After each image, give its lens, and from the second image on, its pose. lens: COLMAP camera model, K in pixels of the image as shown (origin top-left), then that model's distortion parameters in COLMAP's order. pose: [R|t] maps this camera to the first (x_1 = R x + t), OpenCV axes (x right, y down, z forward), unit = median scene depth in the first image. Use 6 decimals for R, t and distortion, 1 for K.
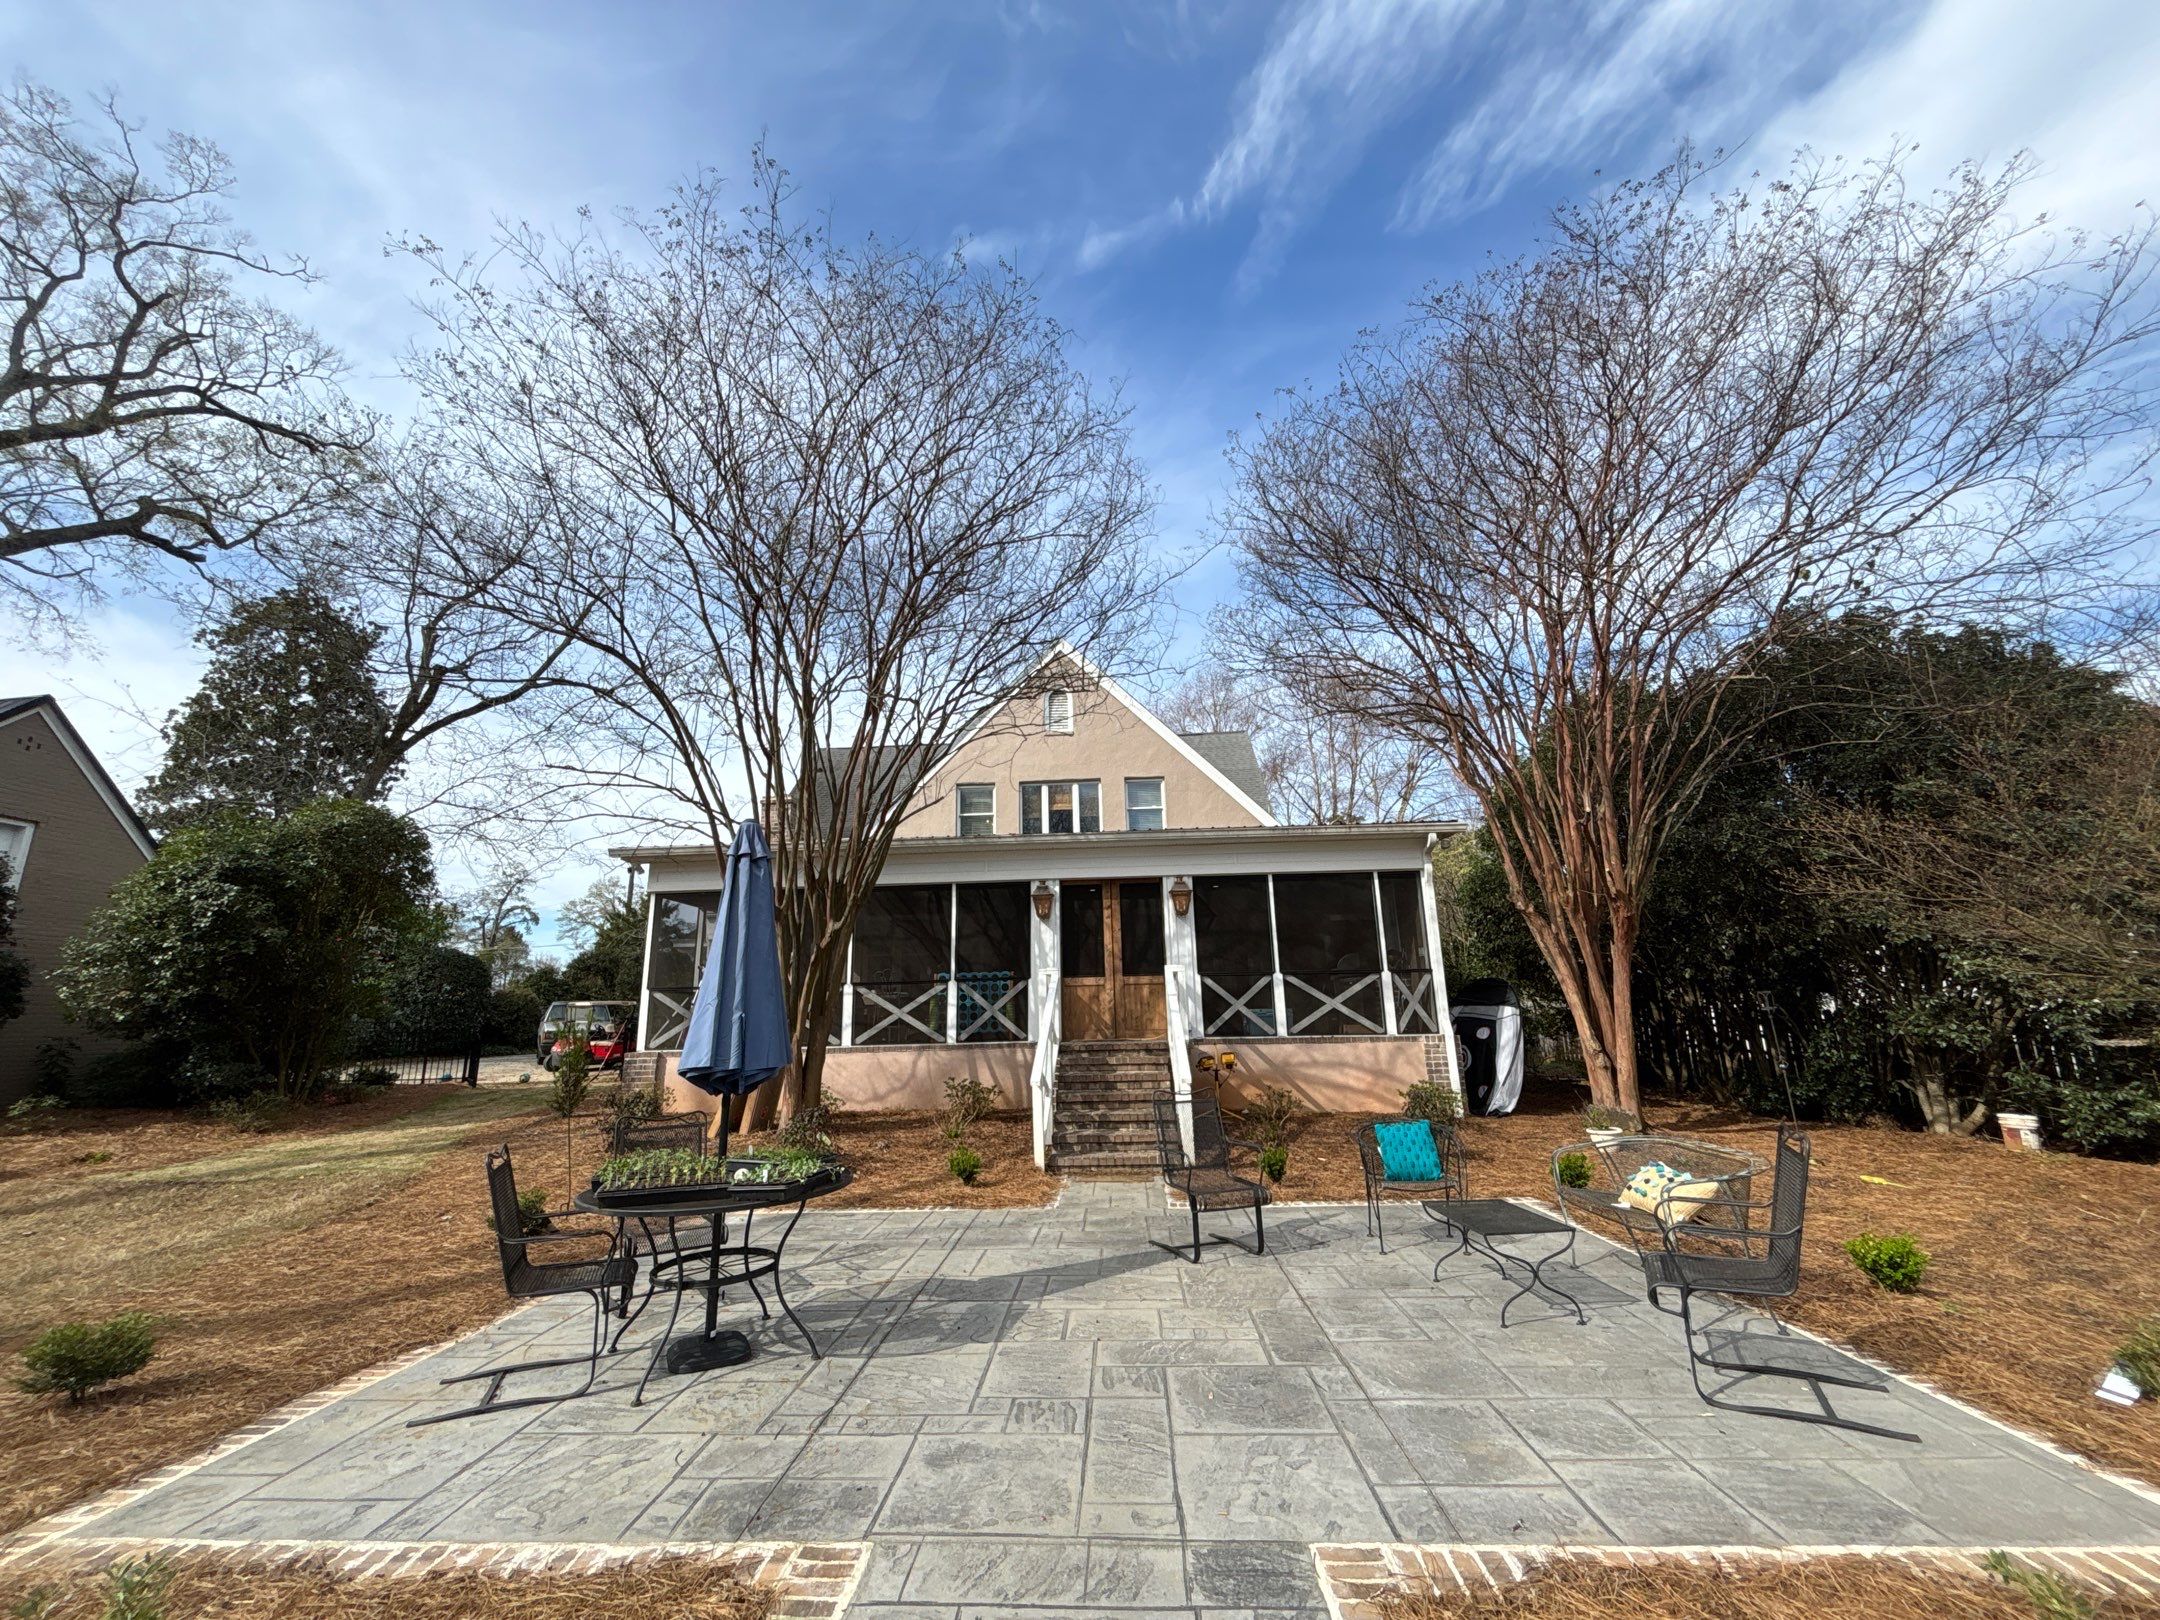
lens RADIAL K [[949.5, 0, 1080.0], [0, 949.5, 810.0], [0, 0, 1]] dist [0.089494, -0.036045]
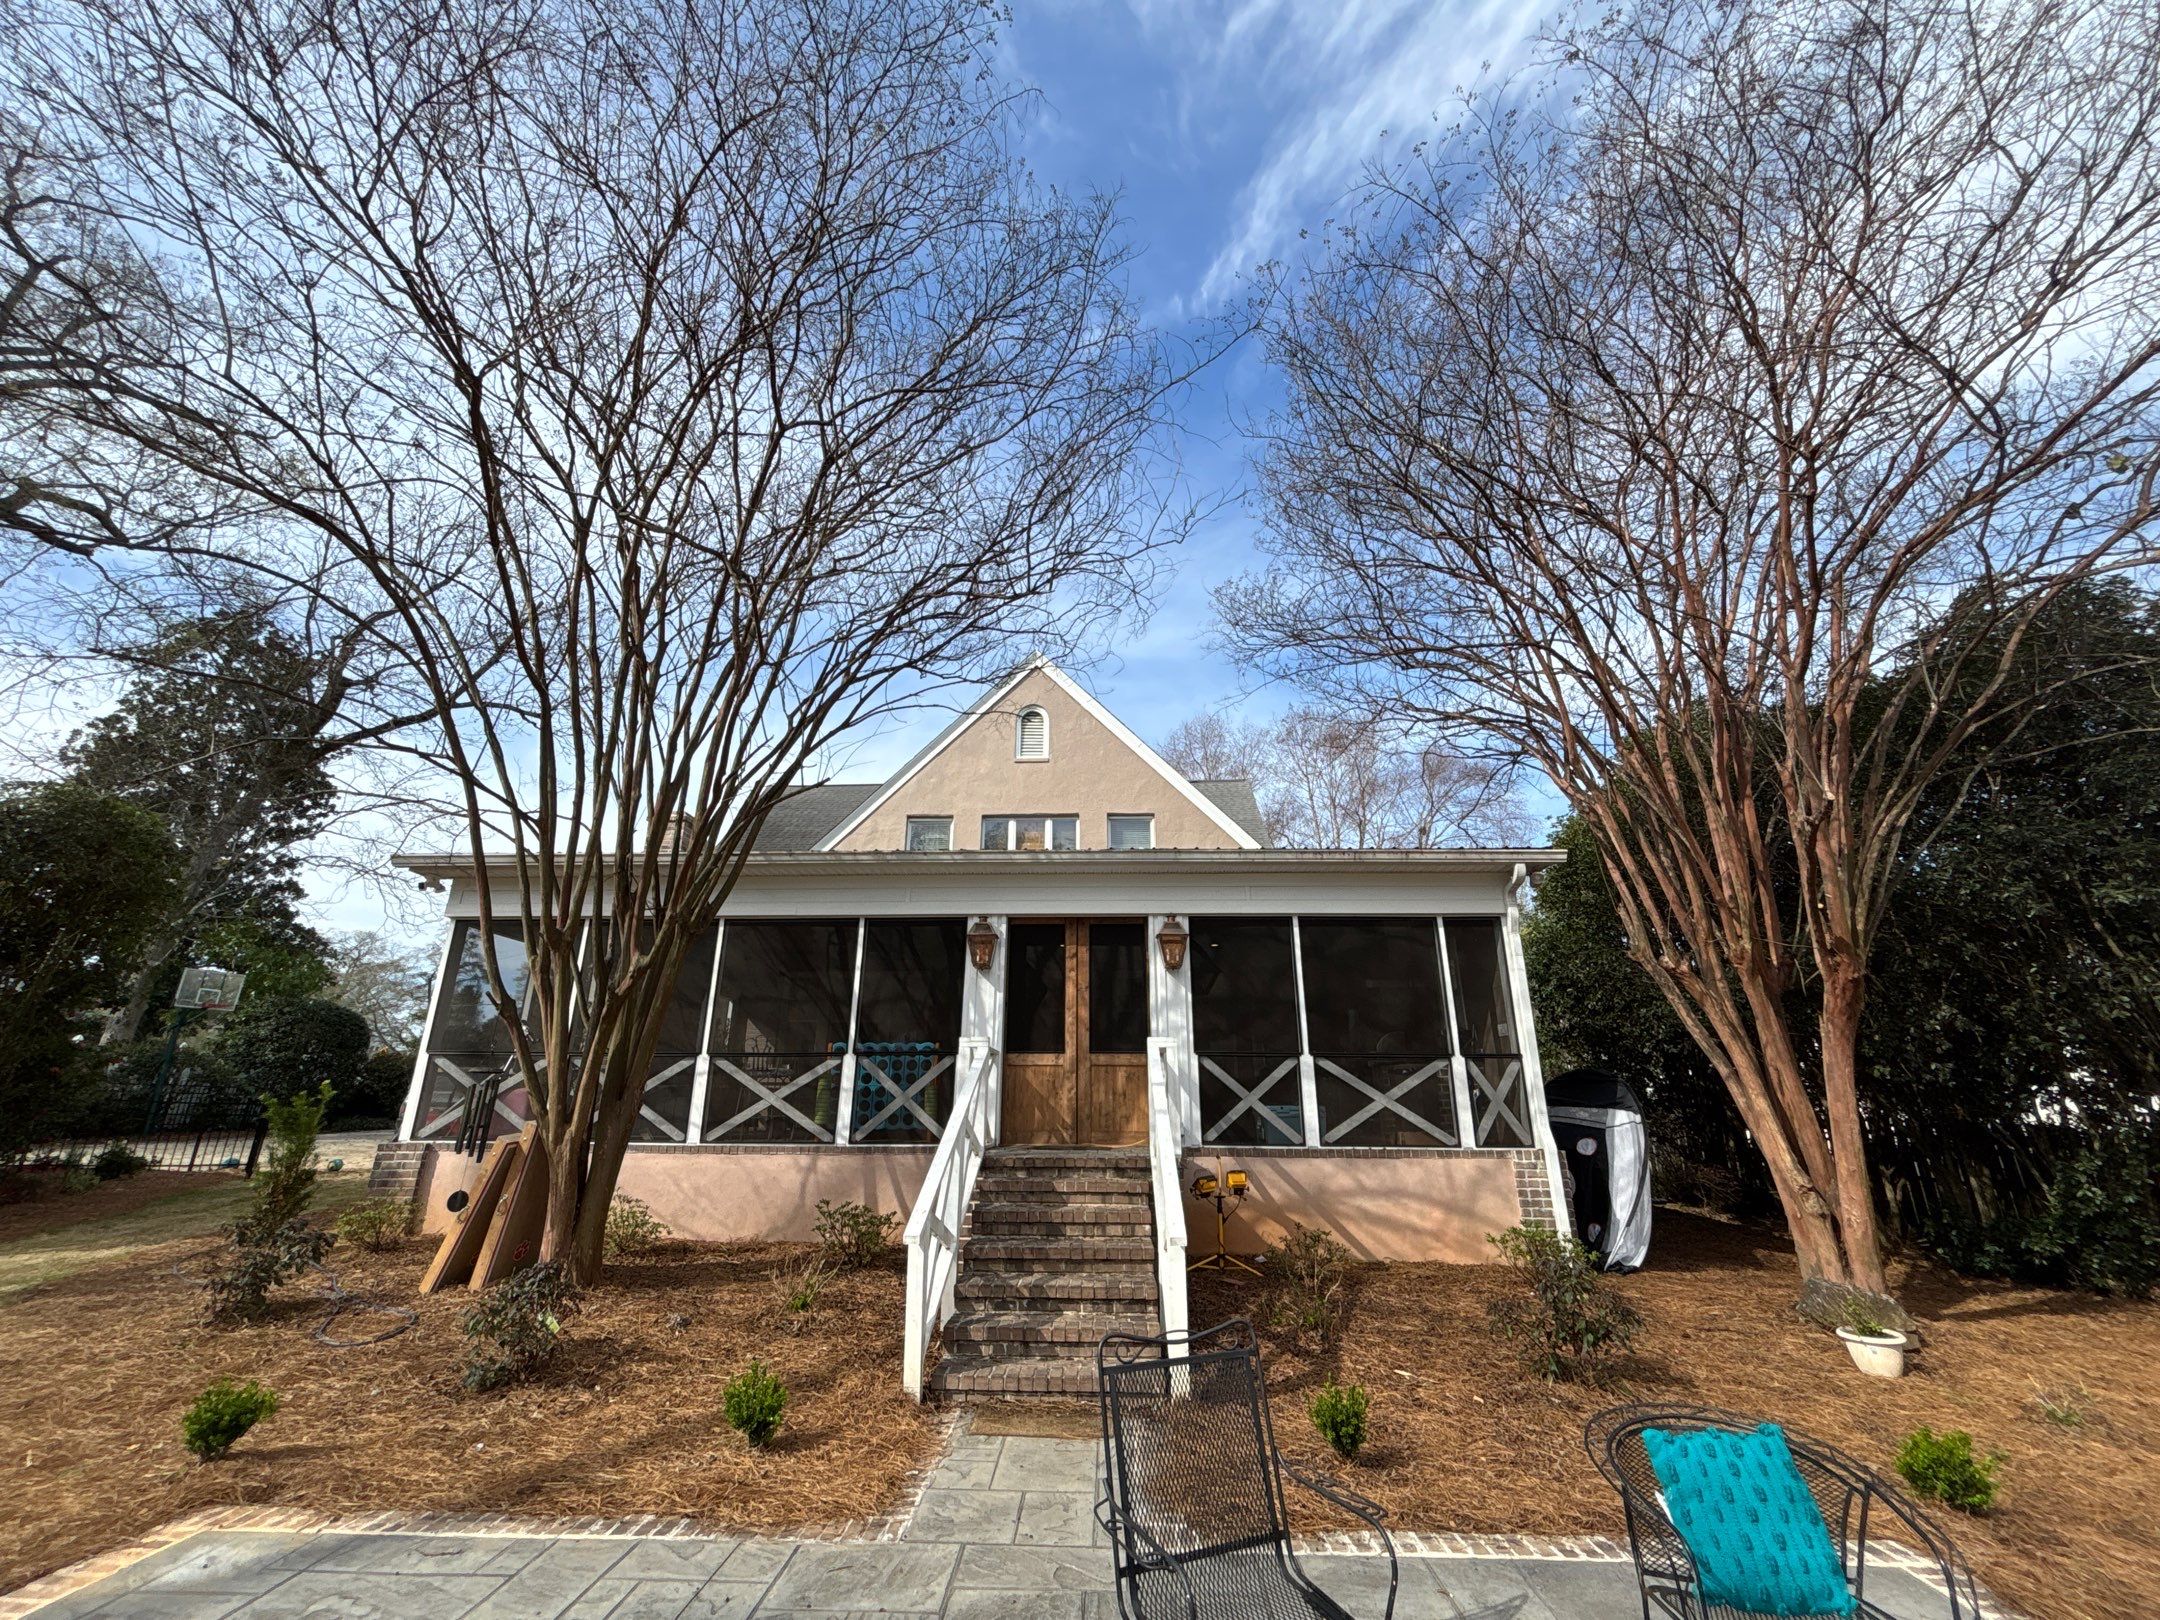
lens RADIAL K [[863.3, 0, 1080.0], [0, 863.3, 810.0], [0, 0, 1]] dist [0.022711, -0.000131]
pose [[0.999613, 0.027600, -0.003461, 0.035076], [-0.027813, 0.993630, -0.109204, 0.064128], [0.000425, 0.109258, 0.994013, 0.336140]]
